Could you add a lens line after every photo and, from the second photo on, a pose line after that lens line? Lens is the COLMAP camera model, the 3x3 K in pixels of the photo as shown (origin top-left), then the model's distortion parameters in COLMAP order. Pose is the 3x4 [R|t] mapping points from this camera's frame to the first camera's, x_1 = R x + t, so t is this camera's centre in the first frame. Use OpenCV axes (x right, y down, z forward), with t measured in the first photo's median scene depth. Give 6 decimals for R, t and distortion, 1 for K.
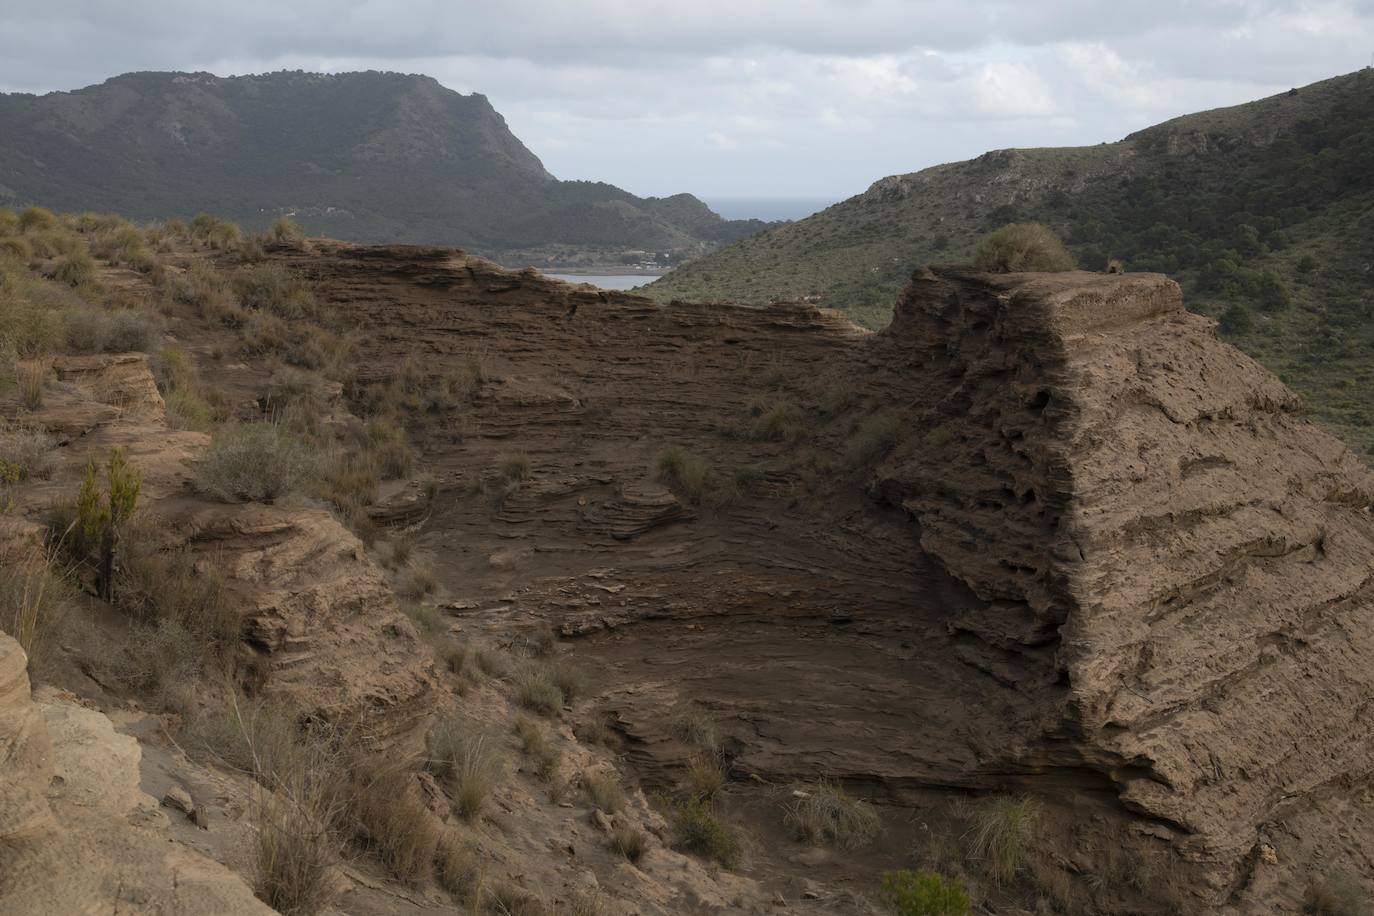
lens RADIAL K [[2133.7, 0, 668.4], [0, 2133.7, 457.9], [0, 0, 1]] dist [0.203528, 0.503142]
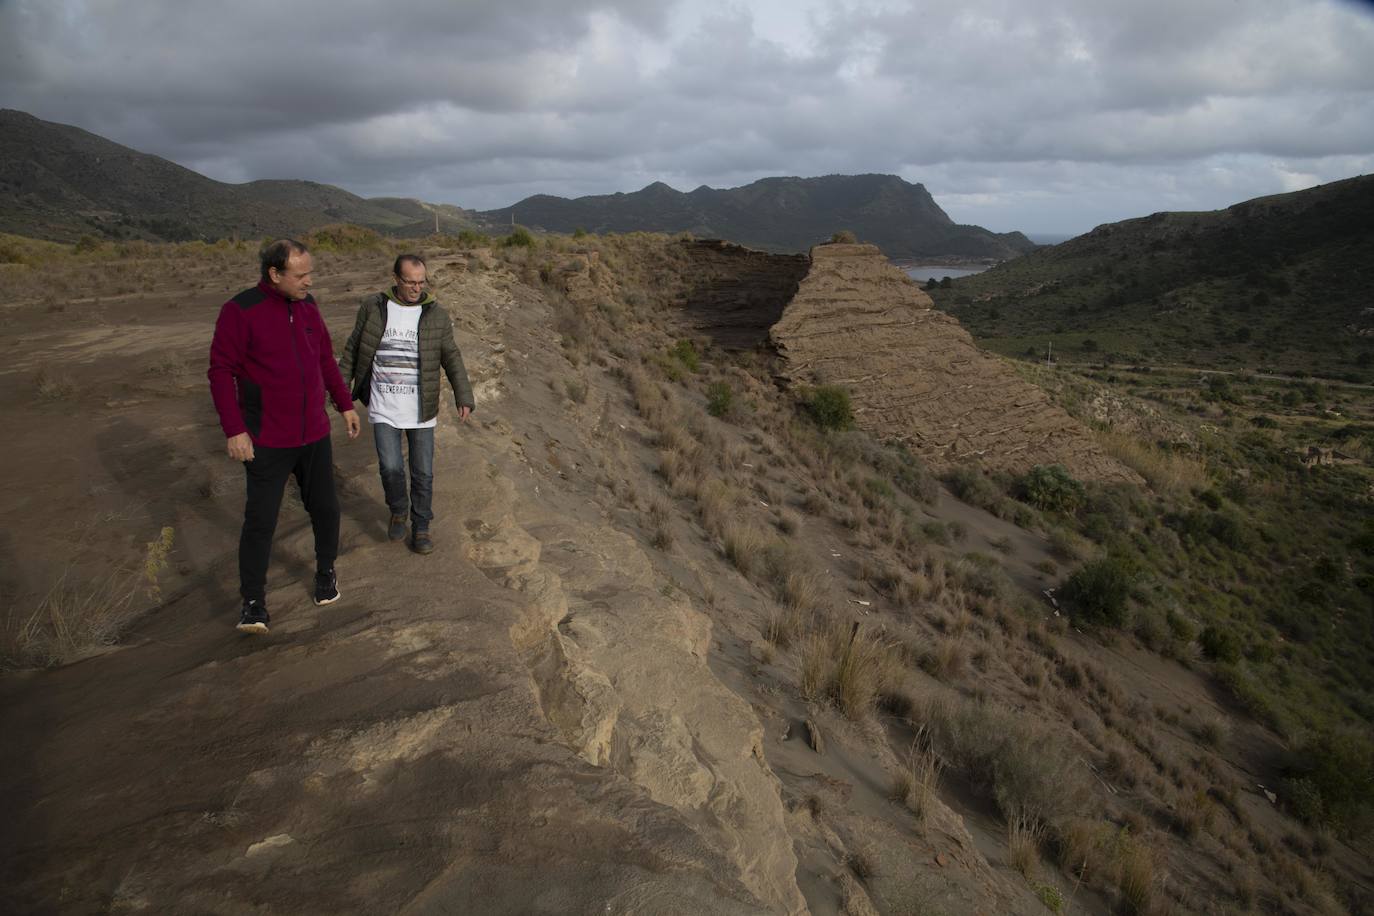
lens RADIAL K [[1085.4, 0, 669.1], [0, 1085.4, 480.3], [0, 0, 1]] dist [-0.117579, 0.076637]
pose [[0.938241, 0.076029, -0.337525, 0.565013], [-0.040446, 0.992970, 0.111242, 0.128158], [0.343610, -0.090721, 0.934720, -0.902655]]
